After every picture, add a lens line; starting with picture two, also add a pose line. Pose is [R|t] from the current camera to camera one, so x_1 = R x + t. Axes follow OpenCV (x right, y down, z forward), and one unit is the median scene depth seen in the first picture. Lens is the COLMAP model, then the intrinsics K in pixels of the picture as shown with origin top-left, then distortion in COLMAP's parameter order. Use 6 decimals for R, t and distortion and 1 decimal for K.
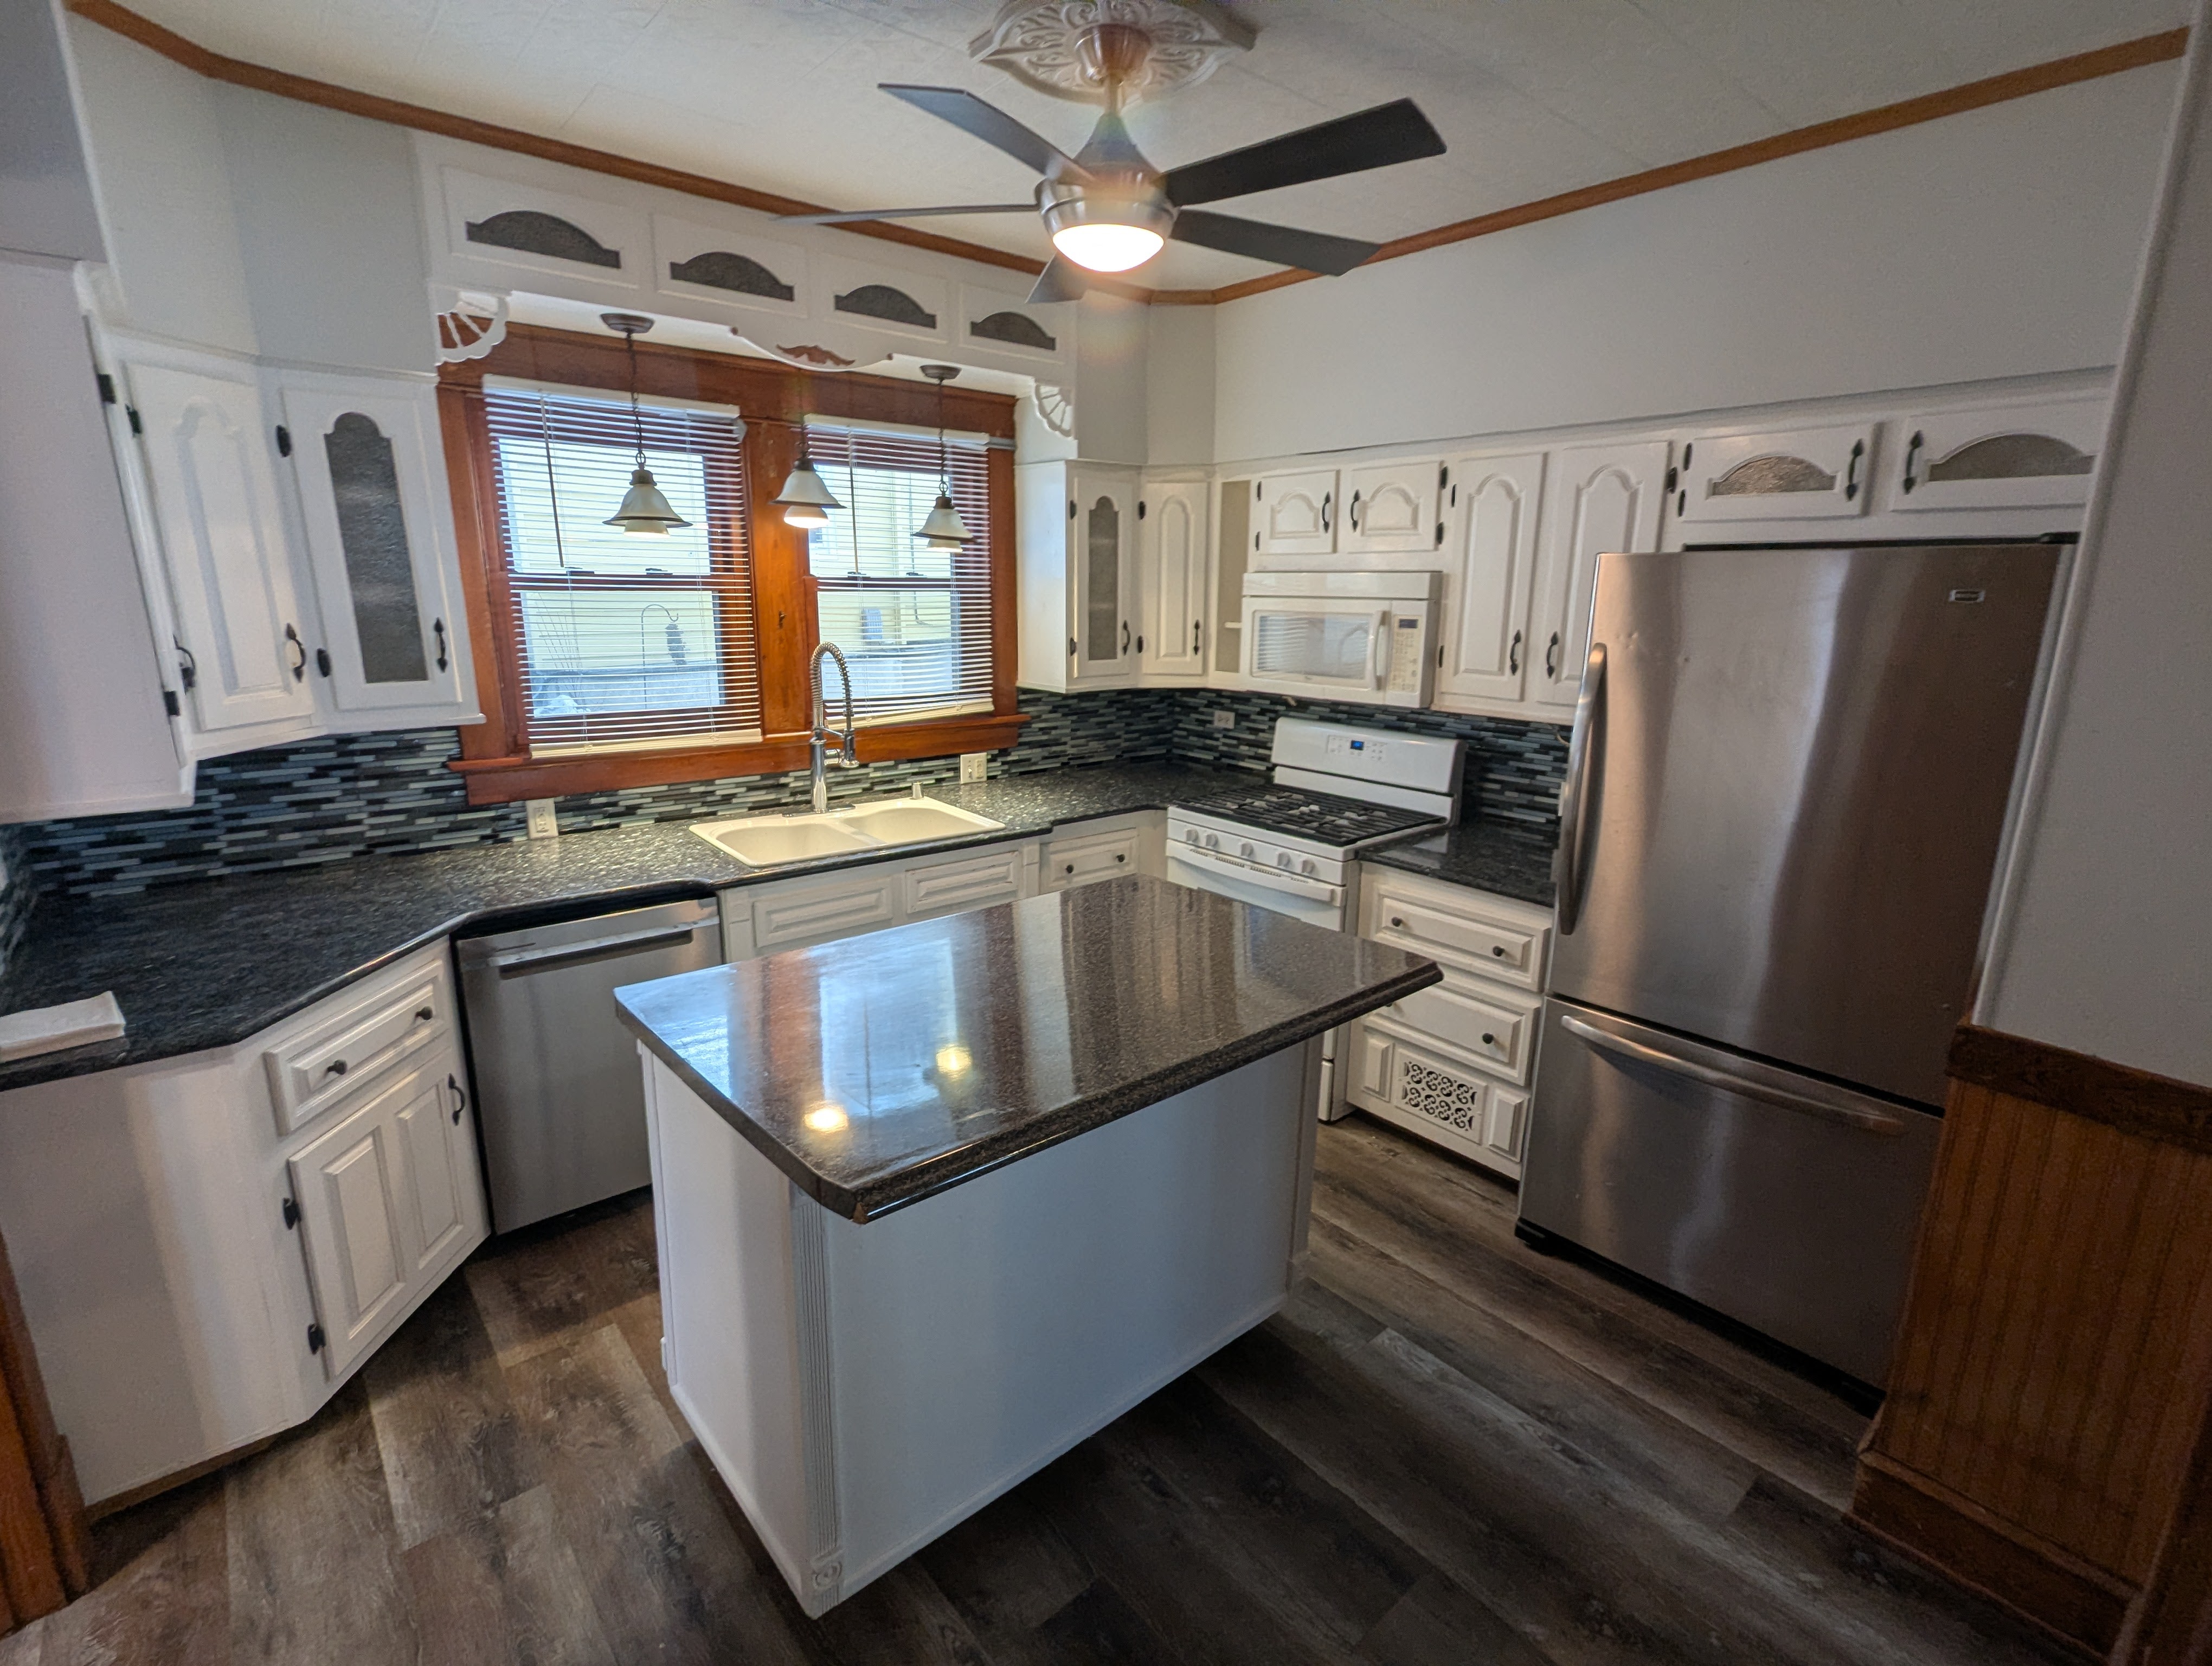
lens RADIAL K [[1047.0, 0, 1103.2], [0, 1047.0, 831.1], [0, 0, 1]] dist [-0.001247, 0.001902]
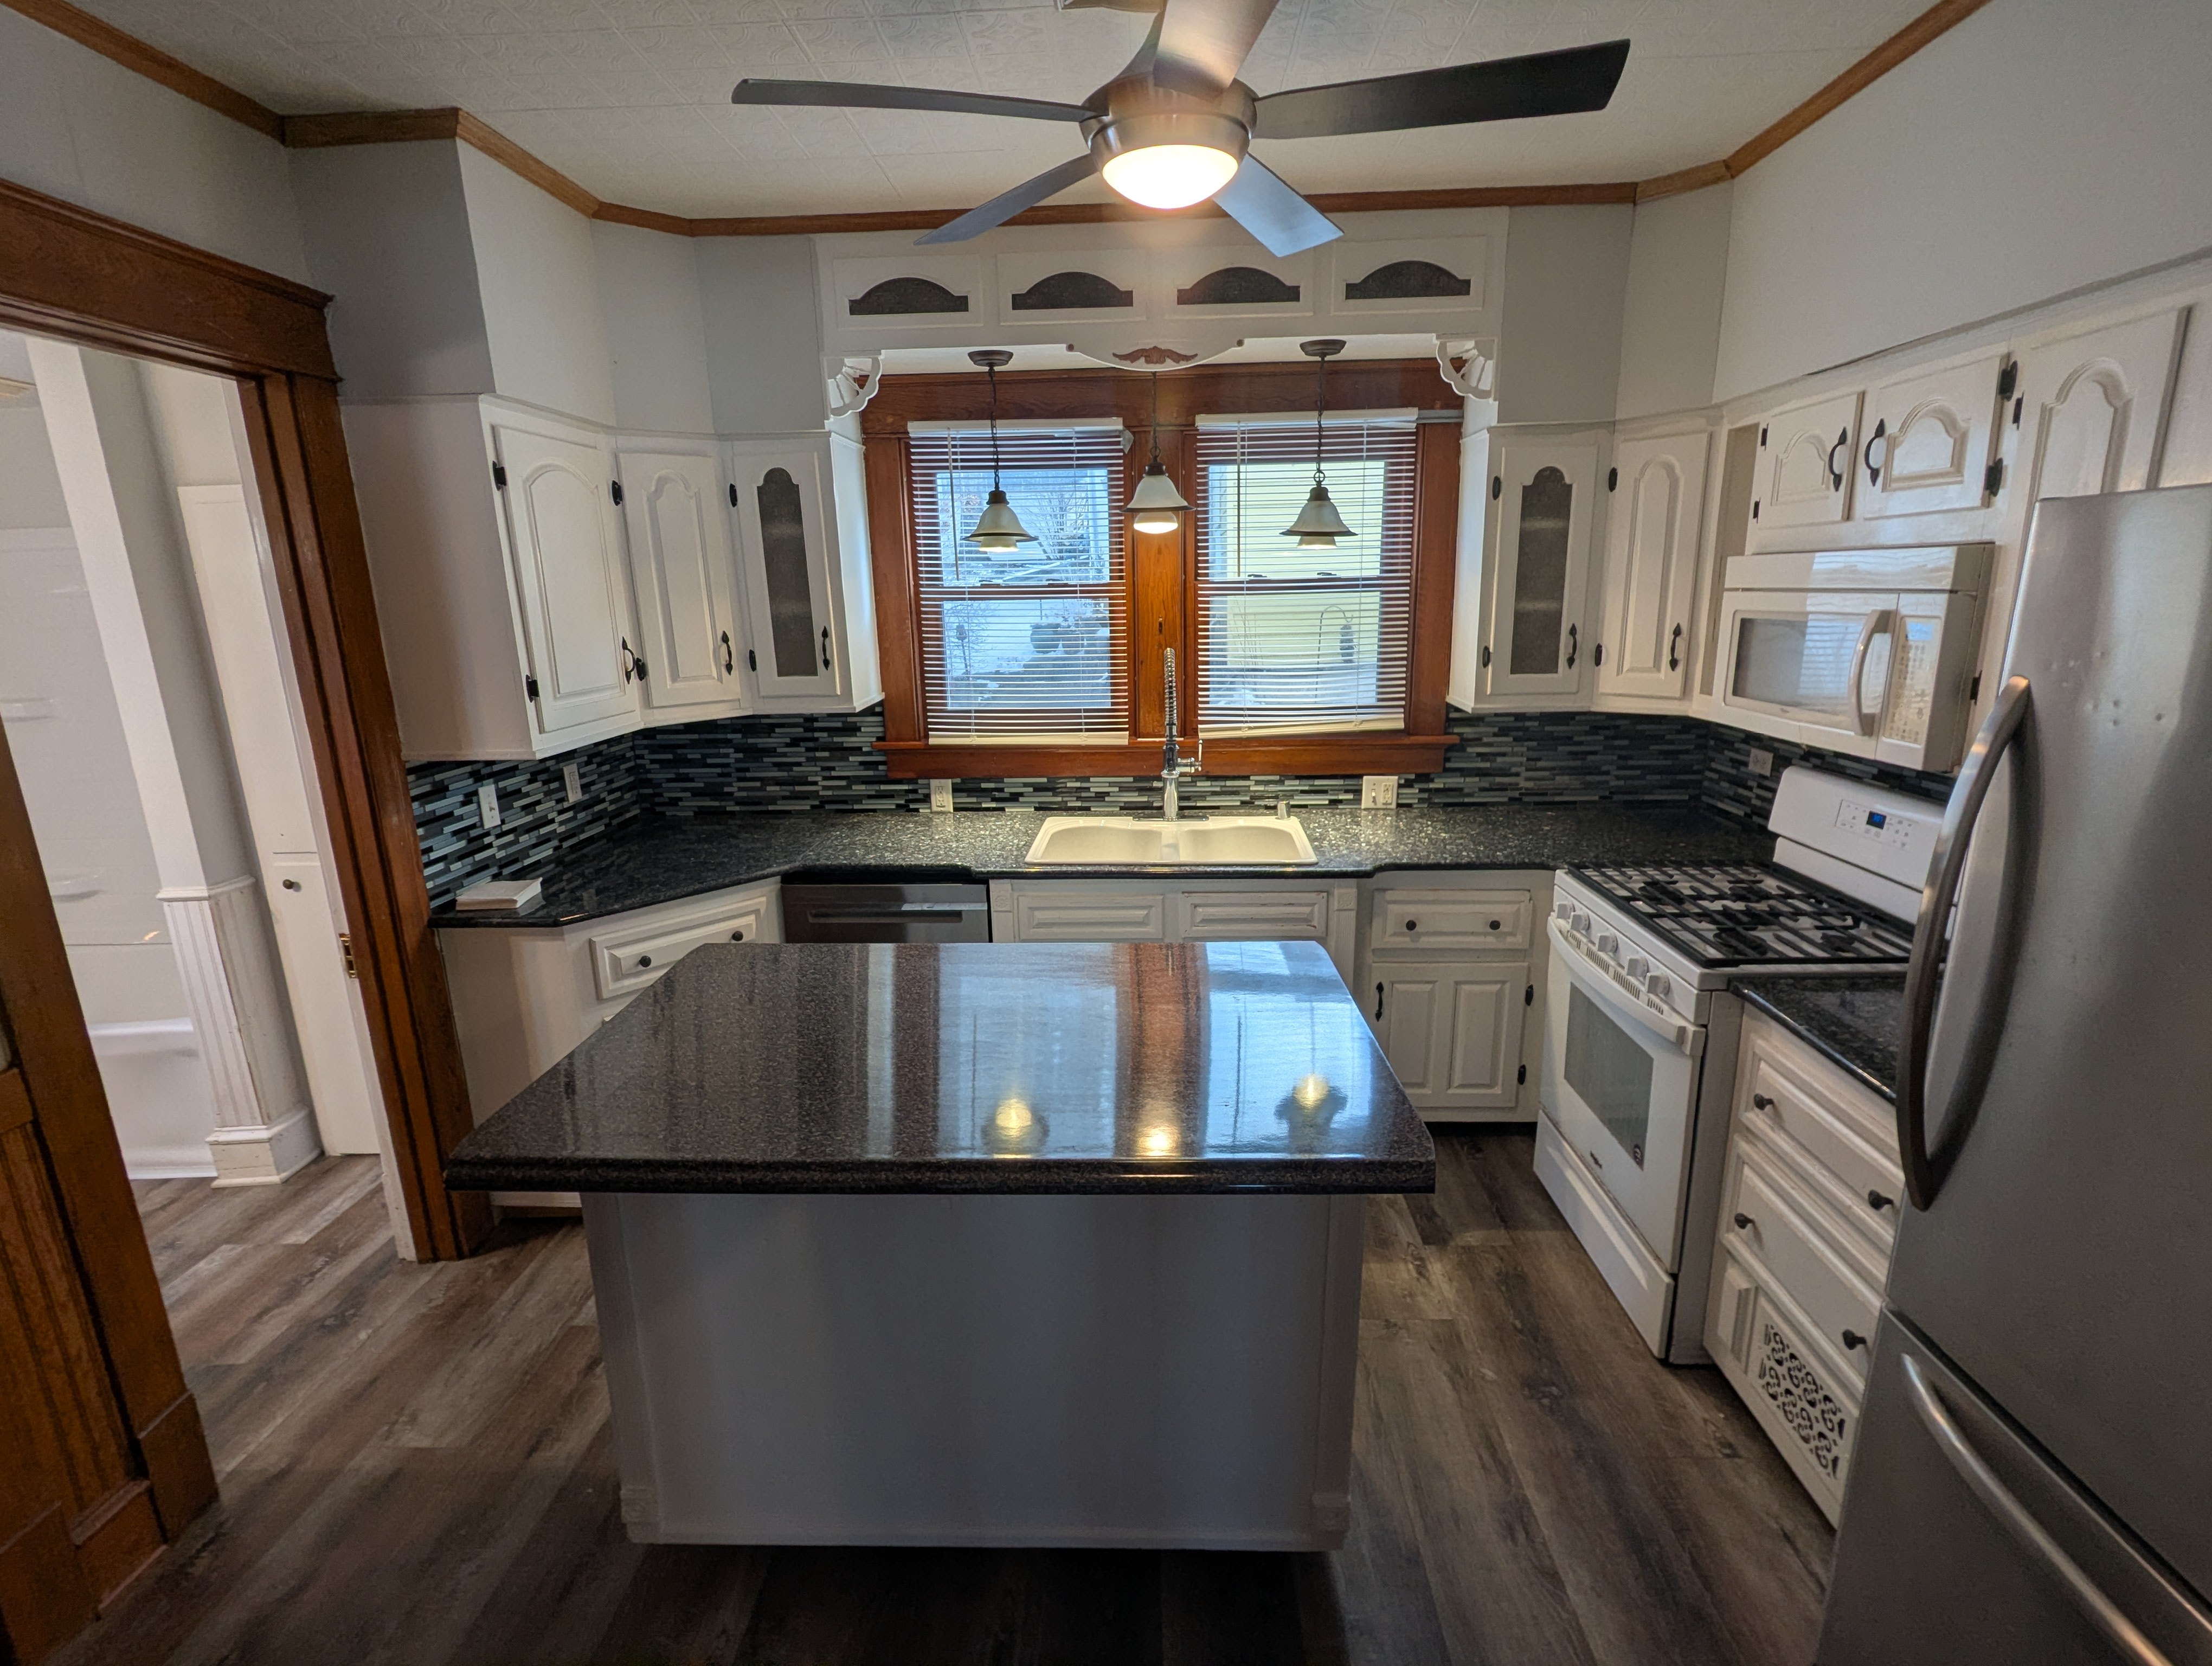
lens RADIAL K [[1047.0, 0, 1103.1], [0, 1047.0, 828.7], [0, 0, 1]] dist [-0.001247, 0.001902]
pose [[0.737322, 0.128075, -0.663290, 0.373958], [-0.128375, 0.990536, 0.048560, -0.054944], [0.663232, 0.049345, 0.746785, 0.244586]]
